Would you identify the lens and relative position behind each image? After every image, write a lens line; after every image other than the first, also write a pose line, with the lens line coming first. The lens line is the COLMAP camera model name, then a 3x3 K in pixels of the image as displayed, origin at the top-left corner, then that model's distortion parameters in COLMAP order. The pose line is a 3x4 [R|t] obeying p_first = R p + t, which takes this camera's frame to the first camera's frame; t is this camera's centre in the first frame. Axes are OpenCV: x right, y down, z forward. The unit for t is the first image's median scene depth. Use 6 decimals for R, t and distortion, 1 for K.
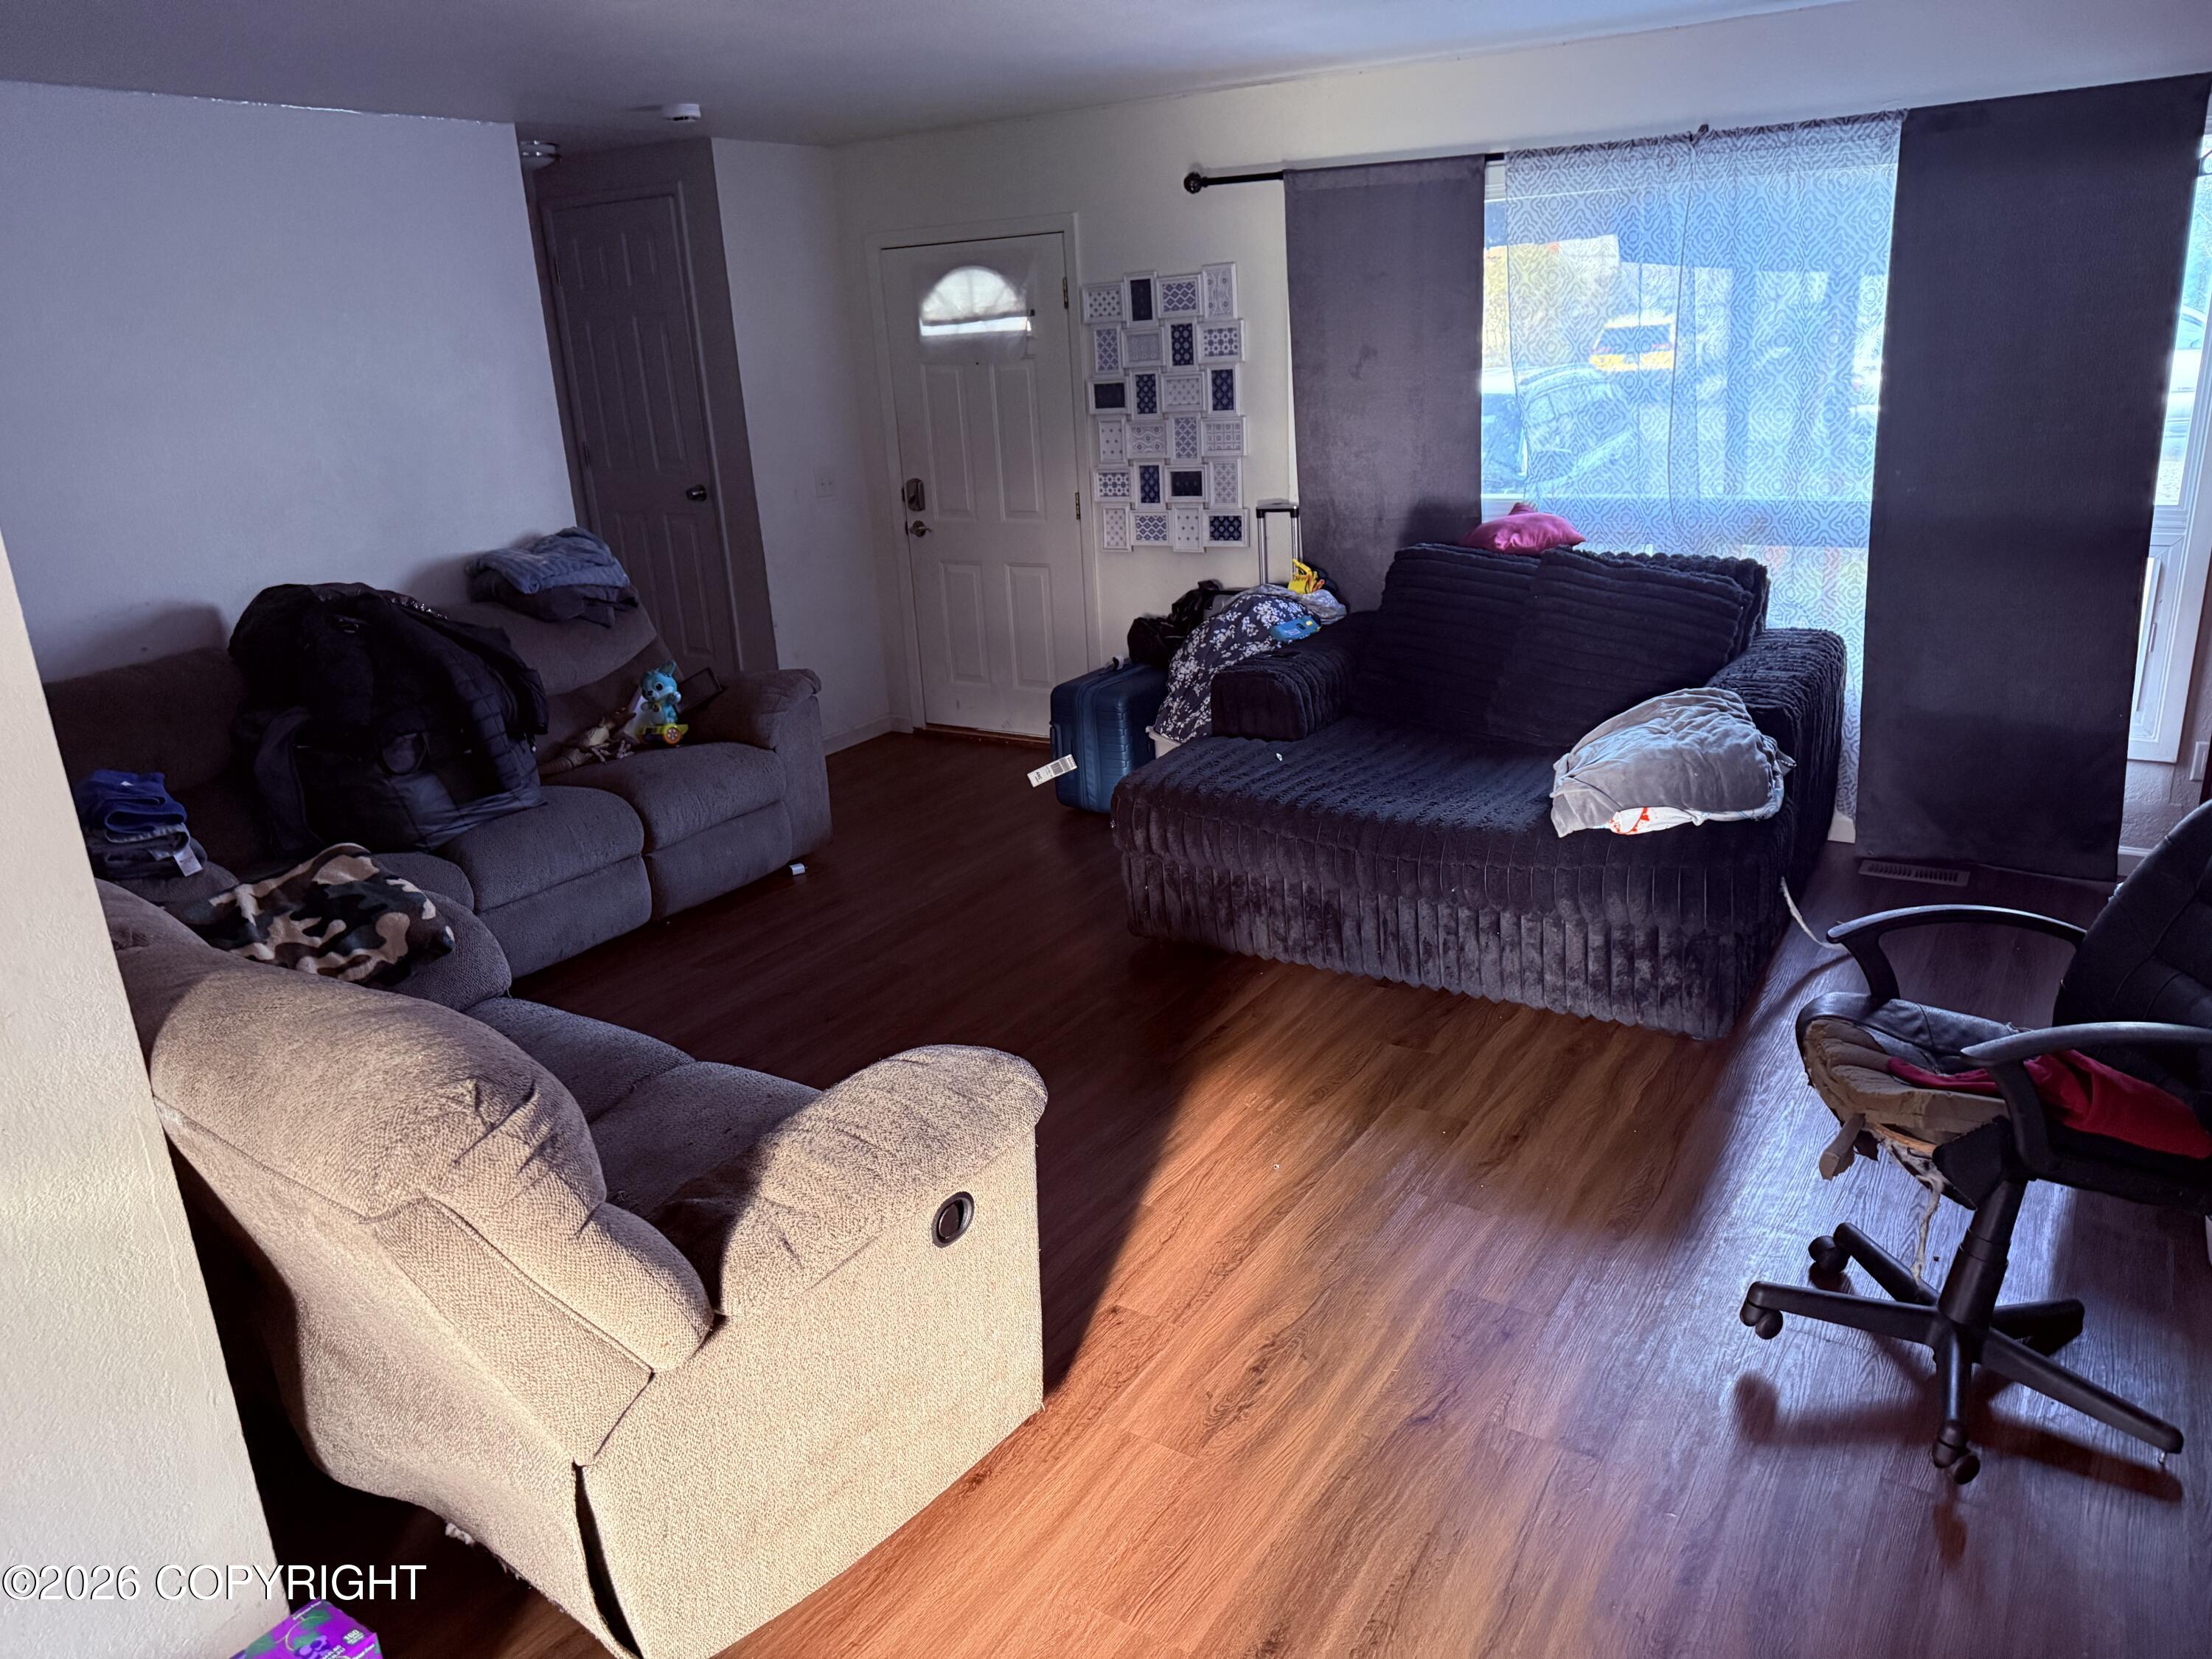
lens RADIAL K [[1565.0, 0, 1083.4], [0, 1565.0, 820.2], [0, 0, 1]] dist [0.045240, -0.046934]
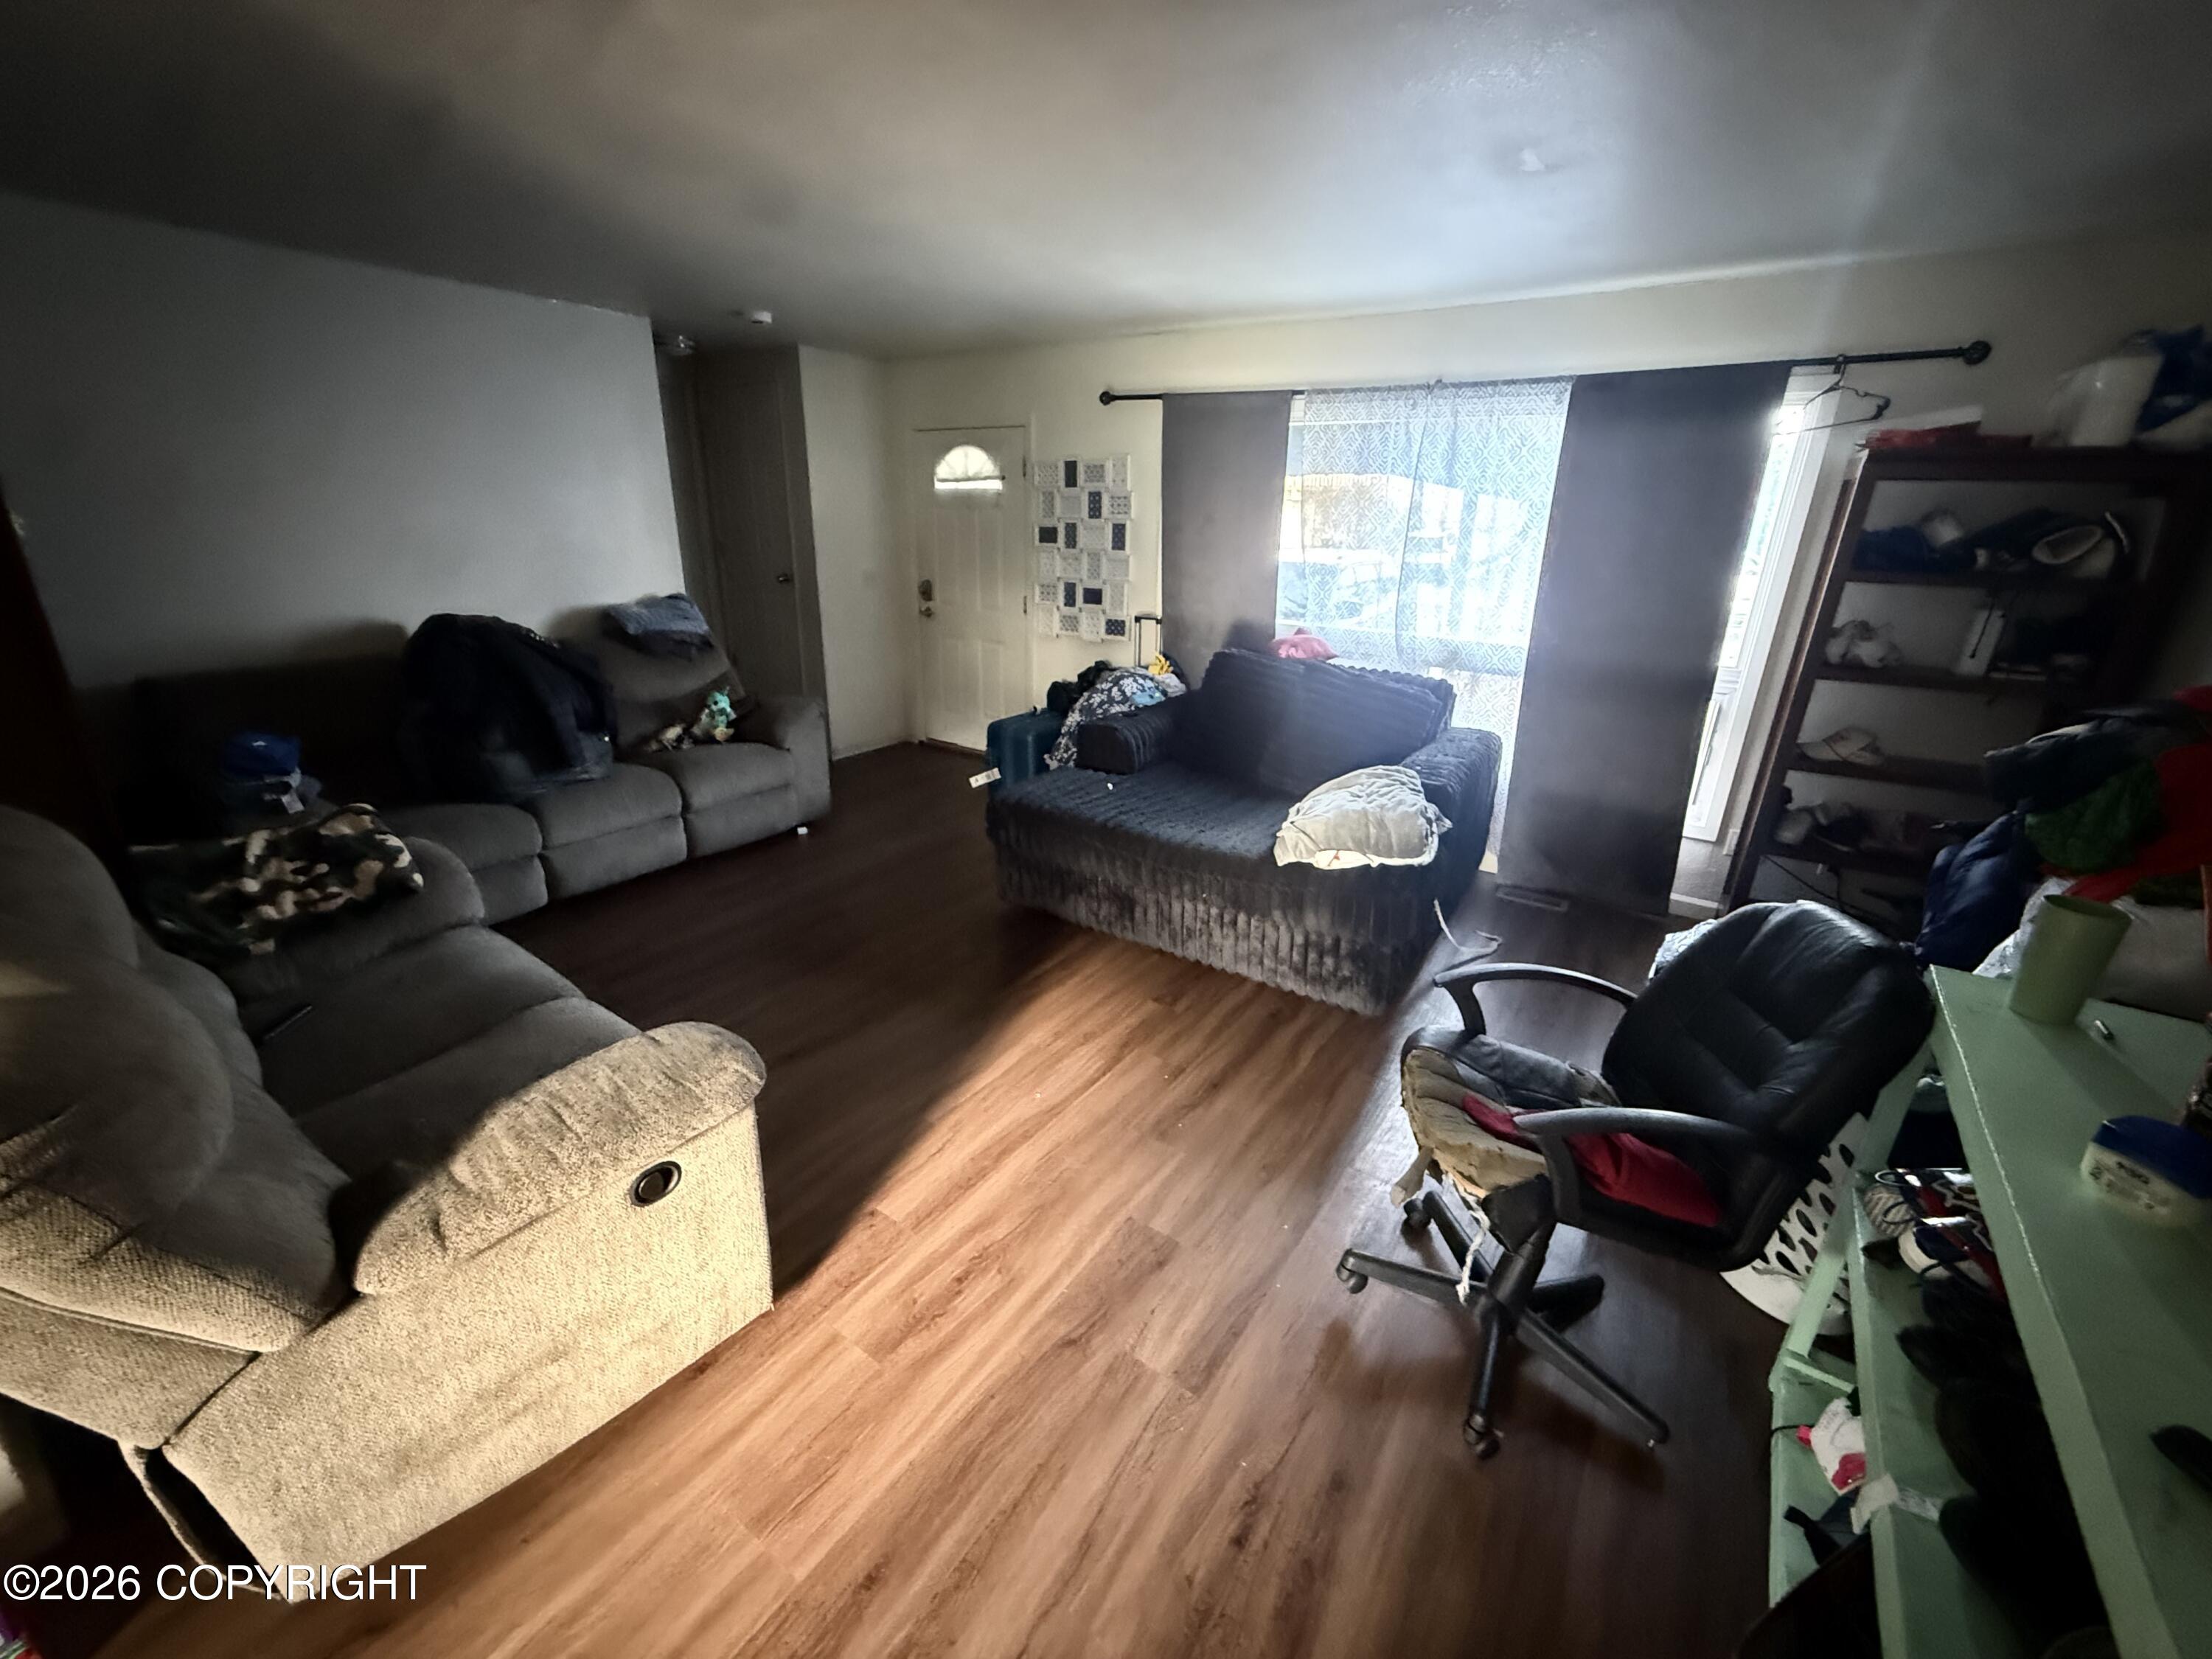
lens RADIAL K [[886.5, 0, 1091.3], [0, 886.5, 816.3], [0, 0, 1]] dist [-0.001635, 0.001572]
pose [[0.996464, 0.083926, -0.004039, 0.124312], [-0.083786, 0.996110, 0.027308, -0.037164], [0.006316, -0.026873, 0.999619, 0.190204]]
